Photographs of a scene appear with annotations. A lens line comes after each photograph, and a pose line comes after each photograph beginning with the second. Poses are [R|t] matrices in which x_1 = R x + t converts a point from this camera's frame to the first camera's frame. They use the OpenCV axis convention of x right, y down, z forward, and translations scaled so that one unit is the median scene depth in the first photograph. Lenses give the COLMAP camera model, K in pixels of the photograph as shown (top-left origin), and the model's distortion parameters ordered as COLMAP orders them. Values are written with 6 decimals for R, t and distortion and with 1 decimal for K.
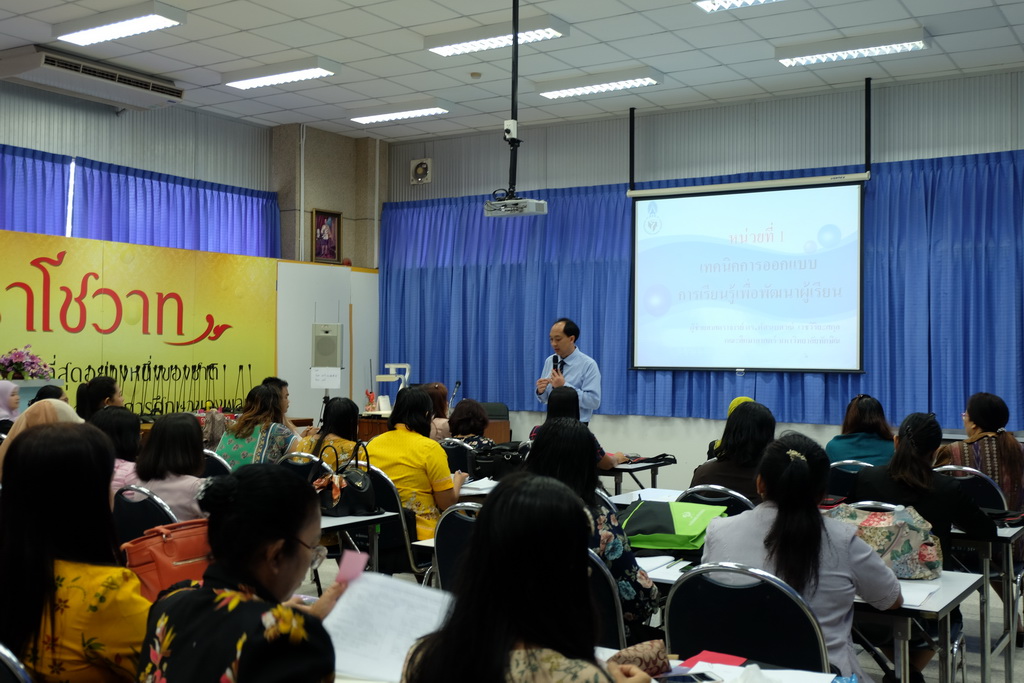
lens RADIAL K [[1146.5, 0, 495.0], [0, 1146.5, 337.4], [0, 0, 1]] dist [0.044146, -0.012682]
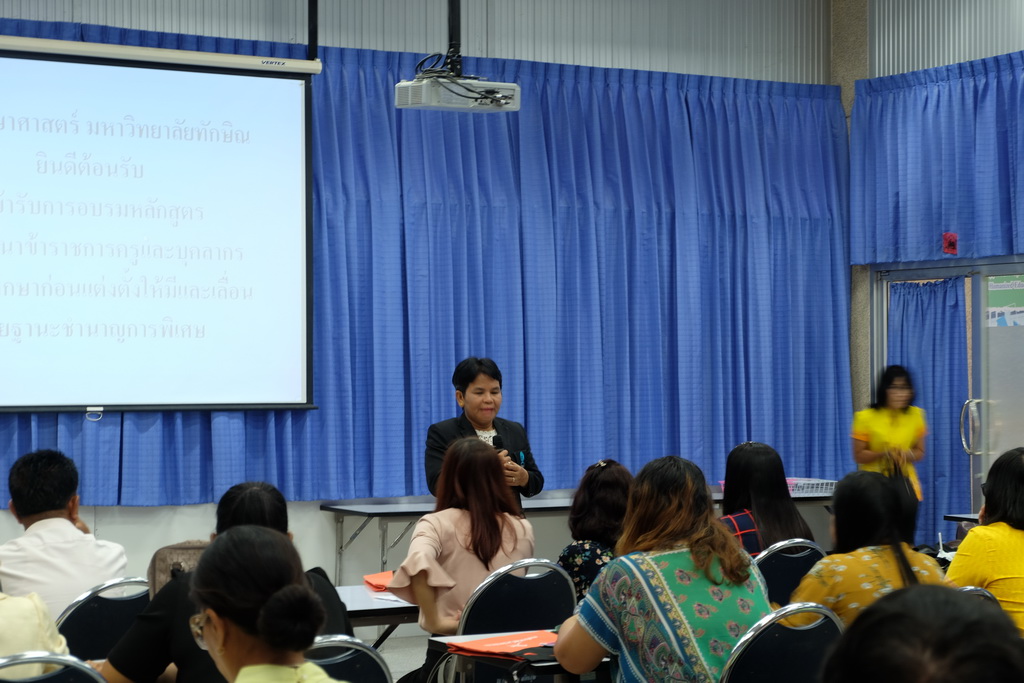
lens RADIAL K [[2269.9, 0, 512.0], [0, 2269.9, 341.5], [0, 0, 1]] dist [0.251068, -0.355031]
pose [[0.465188, 0.006802, 0.885186, -0.590260], [-0.008068, 0.999962, -0.003445, 0.000263], [-0.885175, -0.005539, 0.465225, 0.352745]]
